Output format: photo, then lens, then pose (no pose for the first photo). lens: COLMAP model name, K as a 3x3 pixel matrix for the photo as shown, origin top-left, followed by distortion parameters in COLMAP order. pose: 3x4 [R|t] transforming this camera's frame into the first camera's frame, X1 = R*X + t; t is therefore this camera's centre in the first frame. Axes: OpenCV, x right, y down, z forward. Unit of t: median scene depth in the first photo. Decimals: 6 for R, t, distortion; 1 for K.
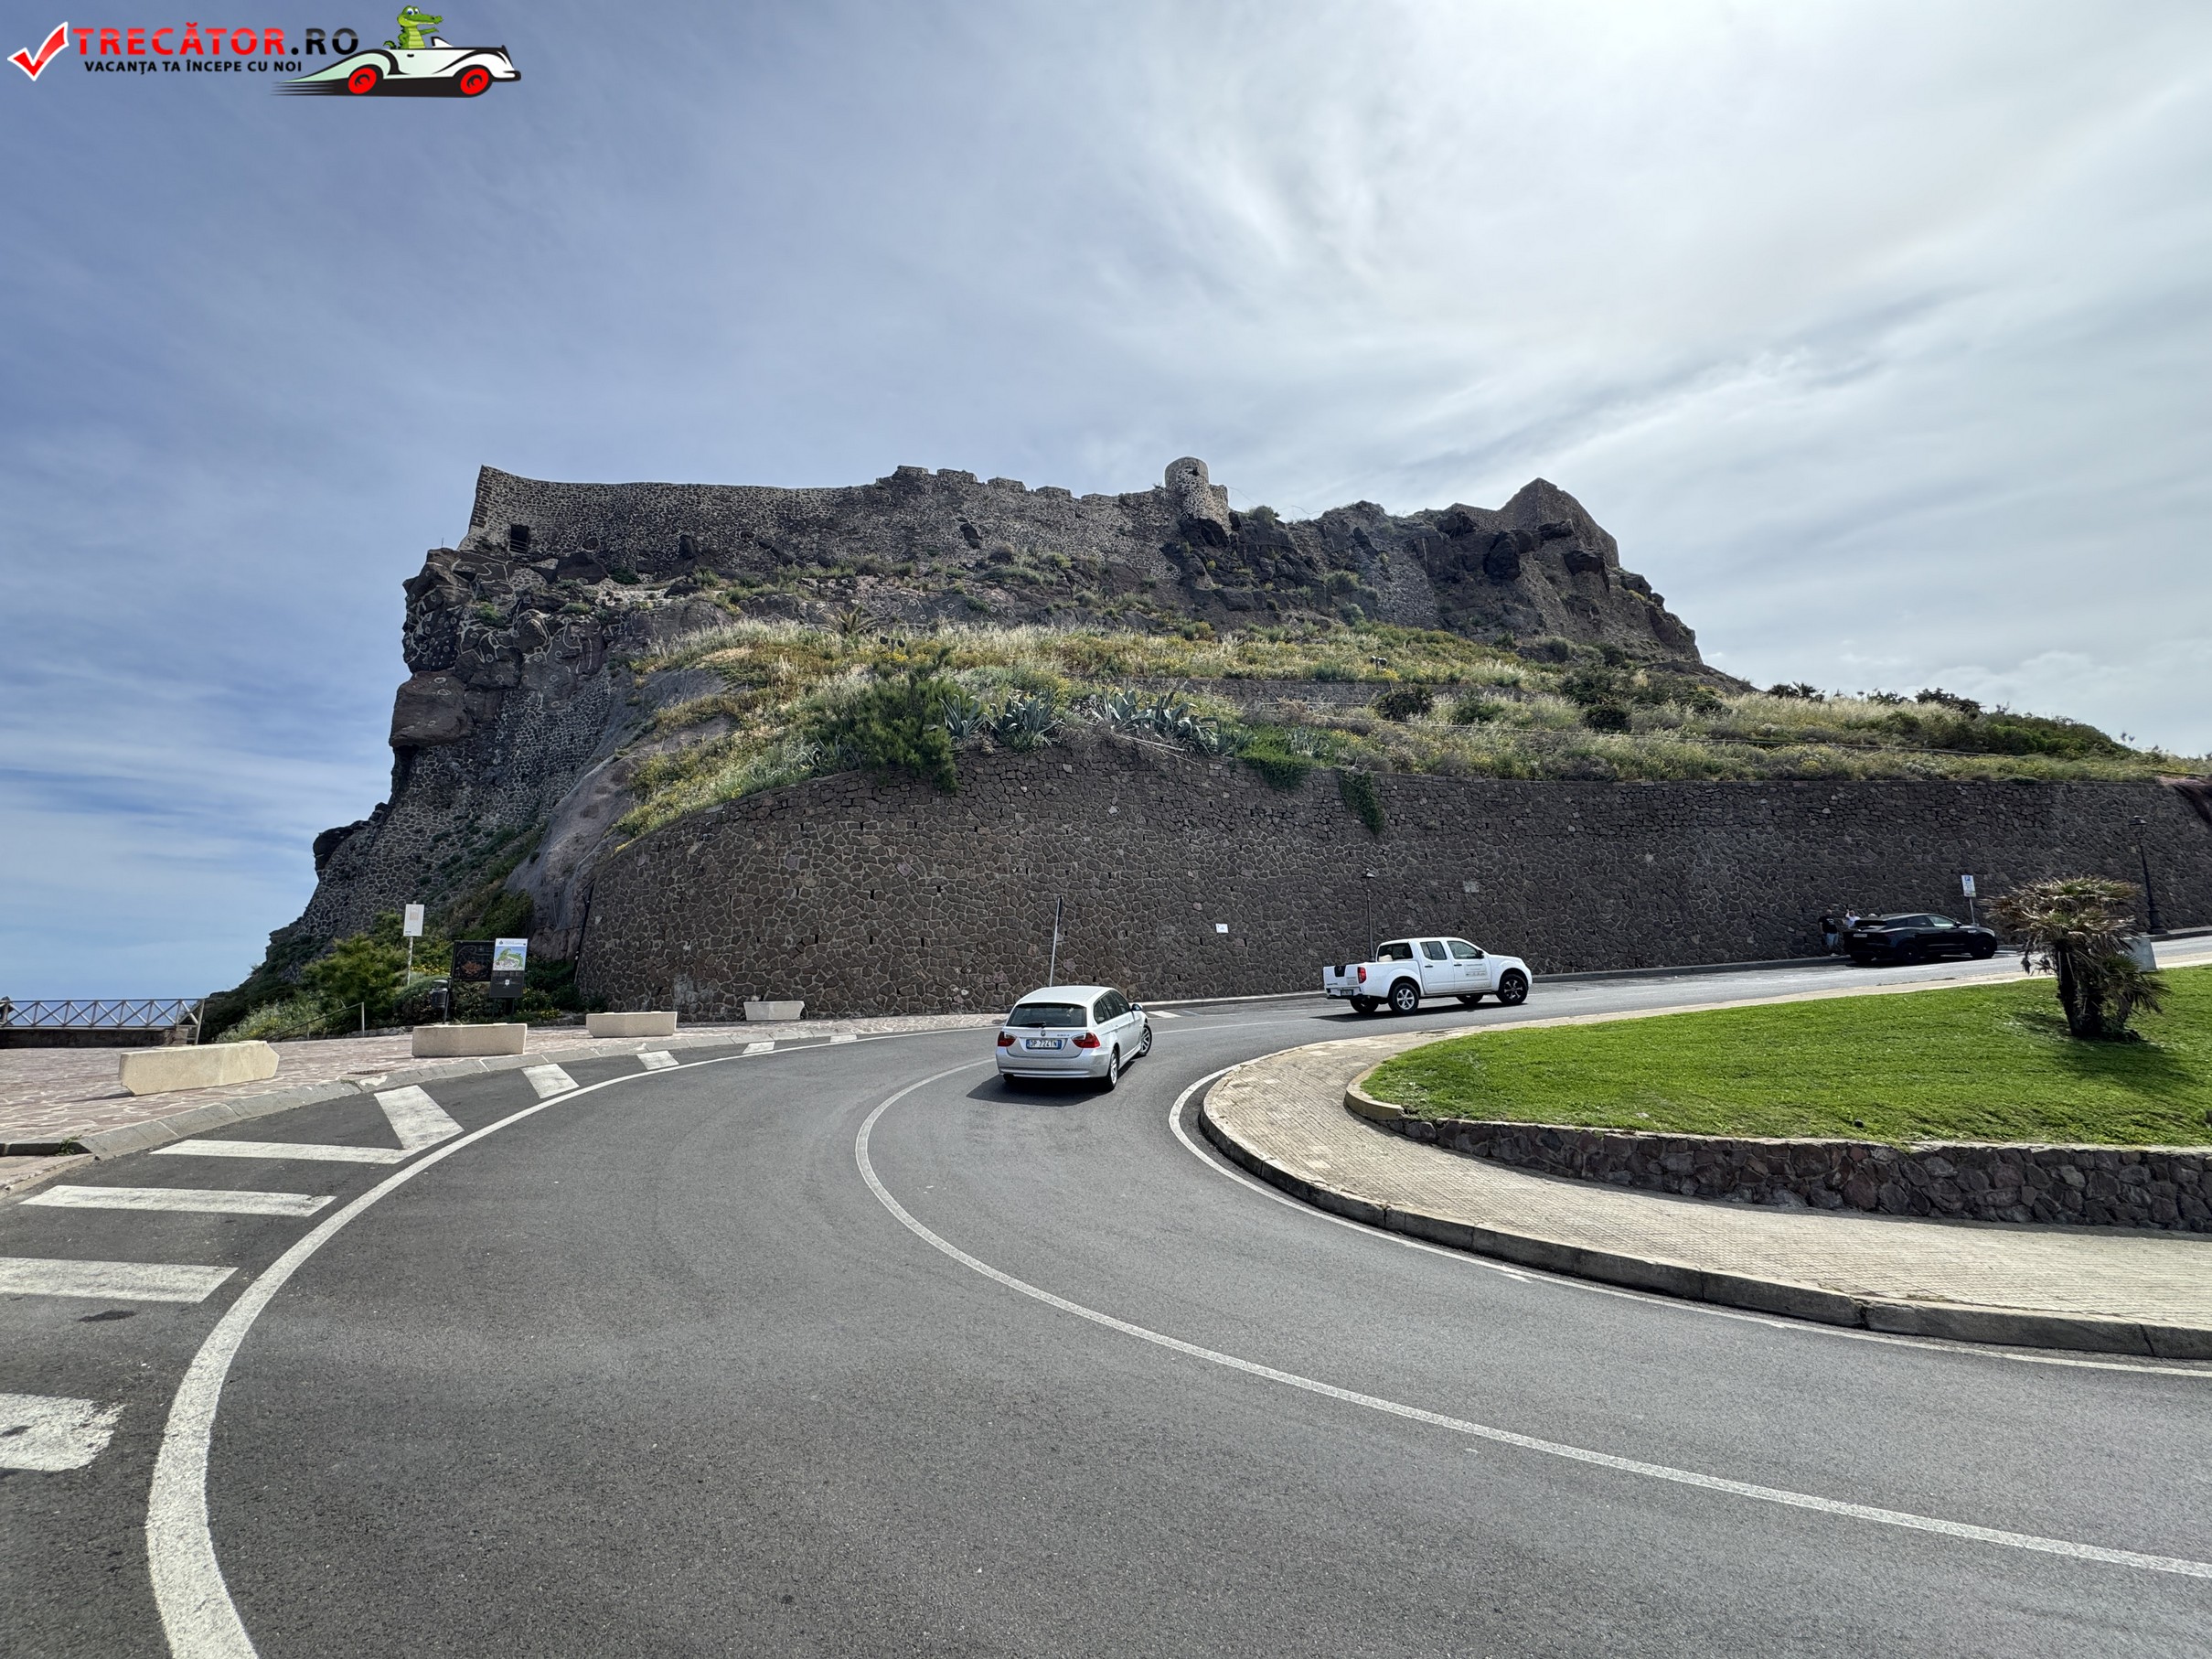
lens RADIAL K [[906.6, 0, 1106.0], [0, 906.6, 829.5], [0, 0, 1]] dist [-0.000443, -0.000162]
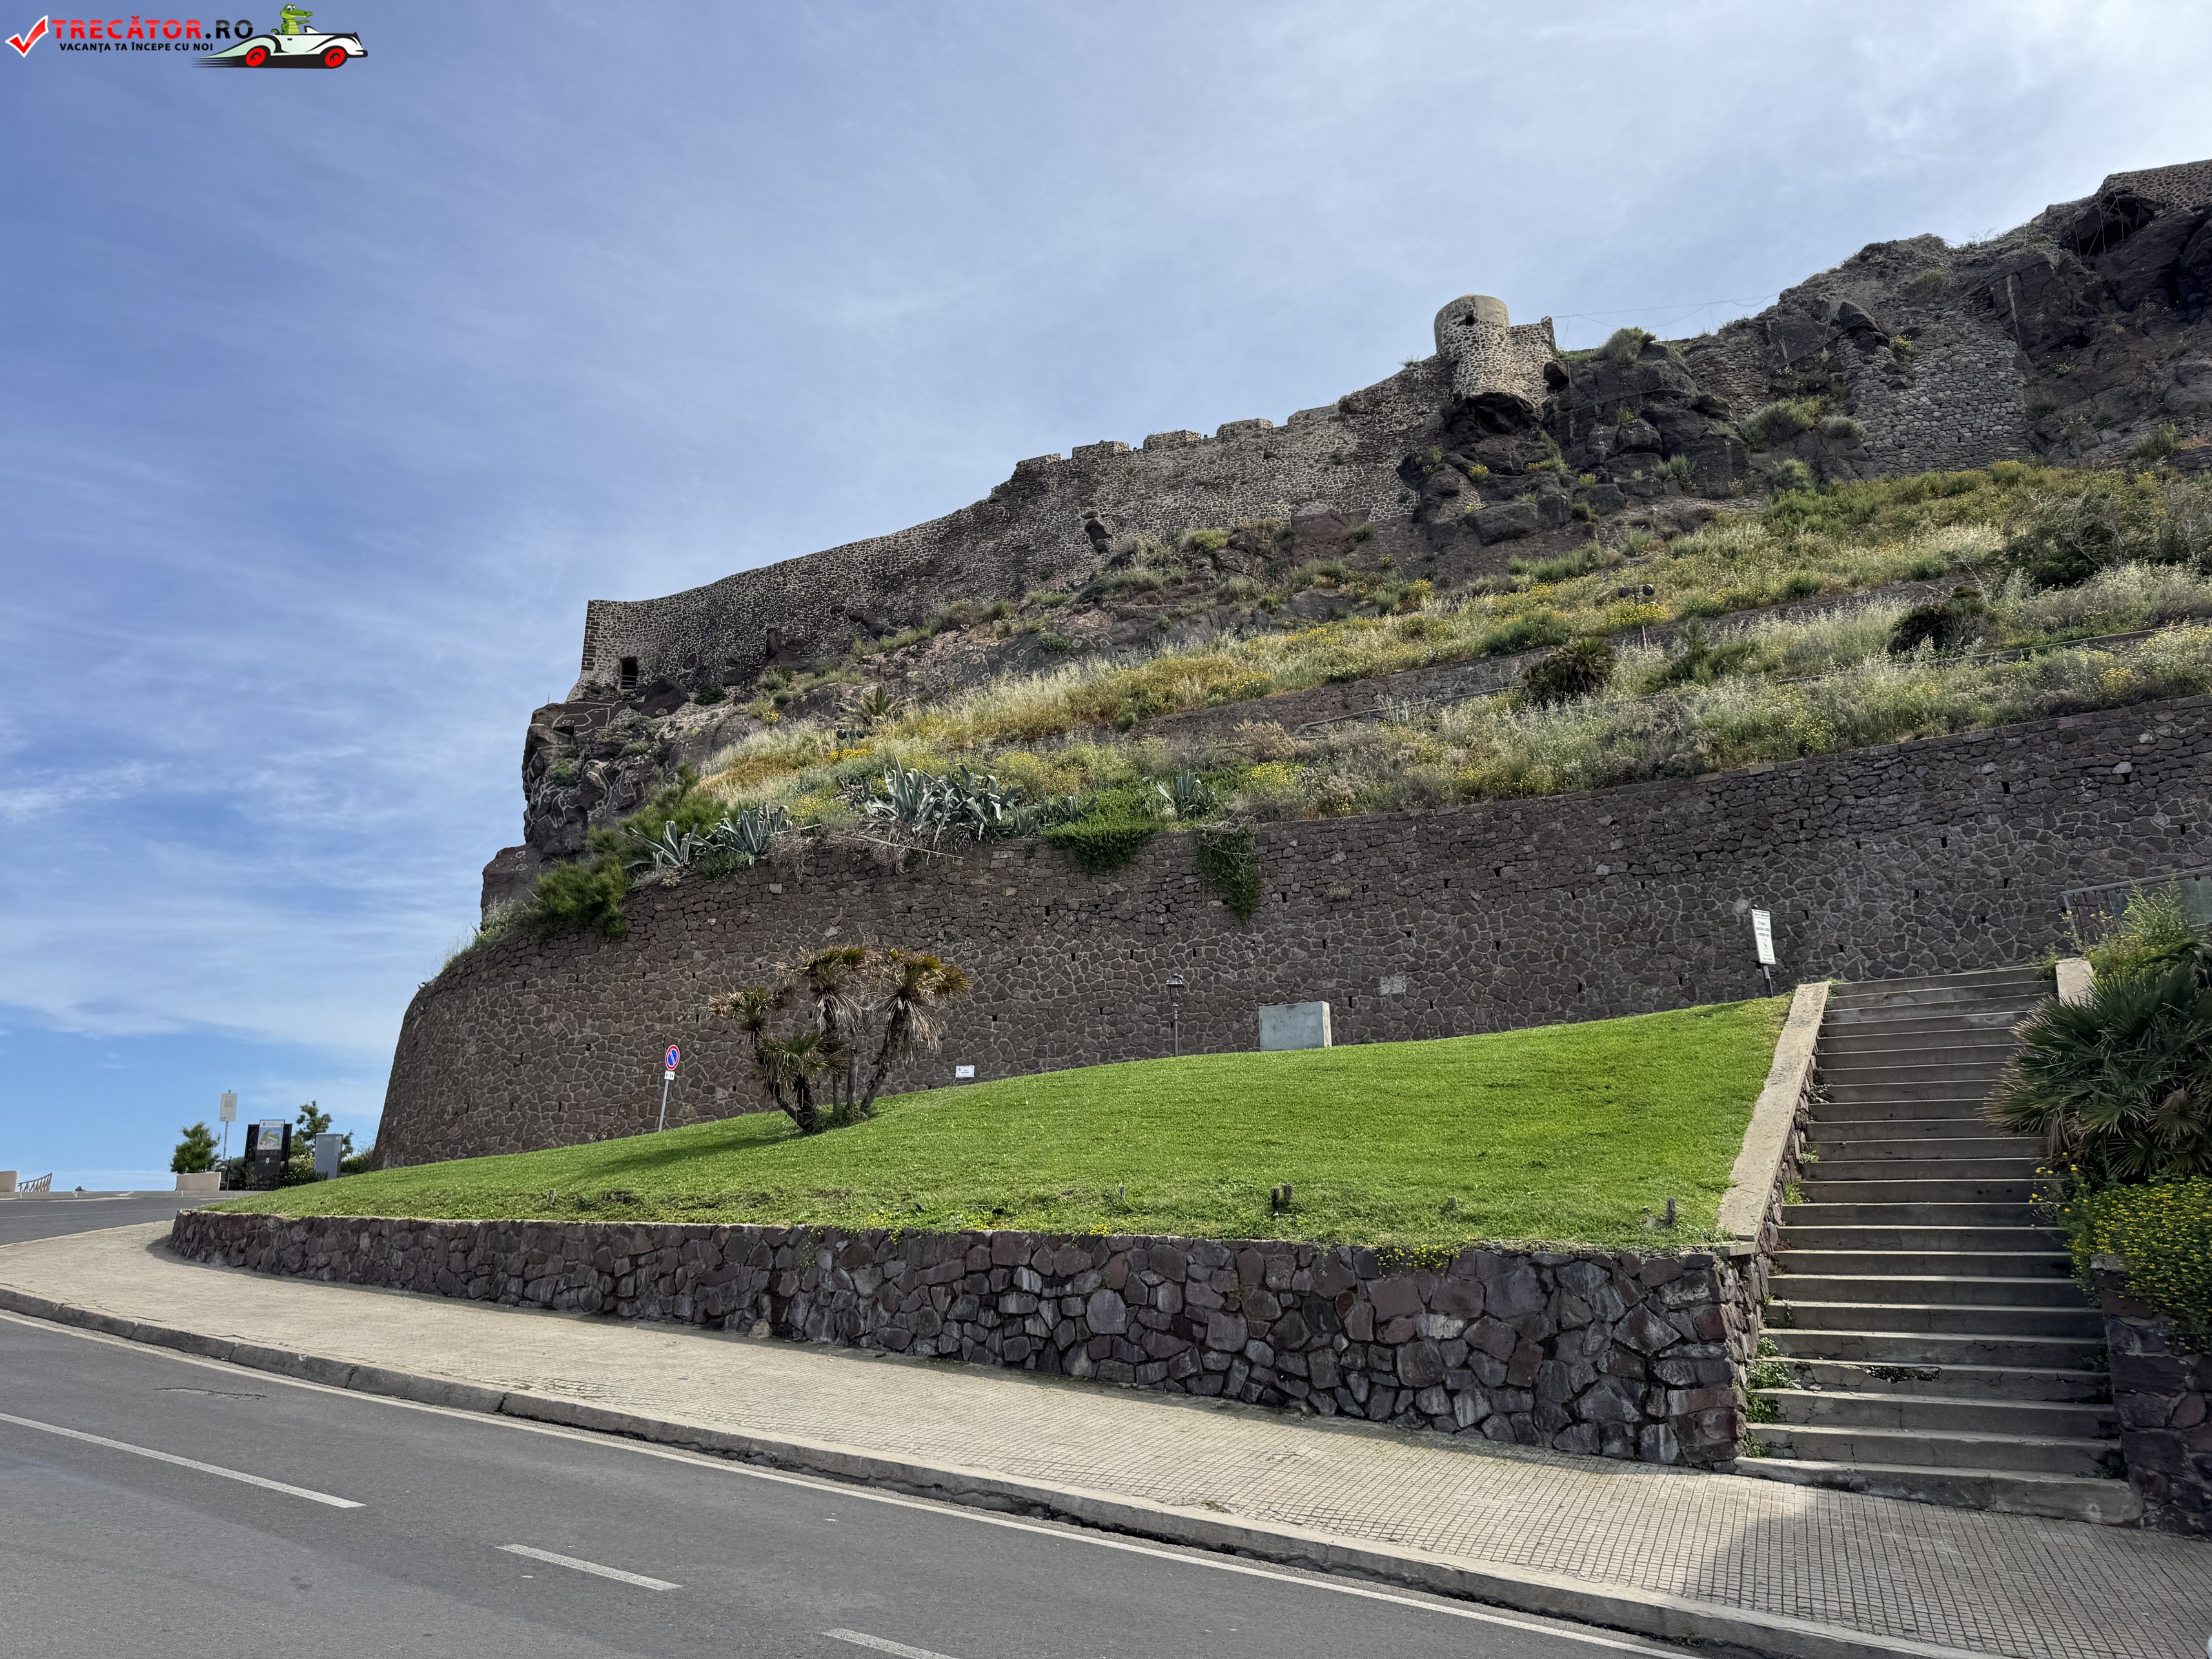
lens RADIAL K [[1633.4, 0, 1106.0], [0, 1633.4, 829.5], [0, 0, 1]] dist [0.172734, -0.273241]
pose [[0.815986, -0.139747, -0.560925, 0.602378], [0.098656, 0.989769, -0.103071, 0.036457], [0.569590, 0.028766, 0.821425, -0.037576]]
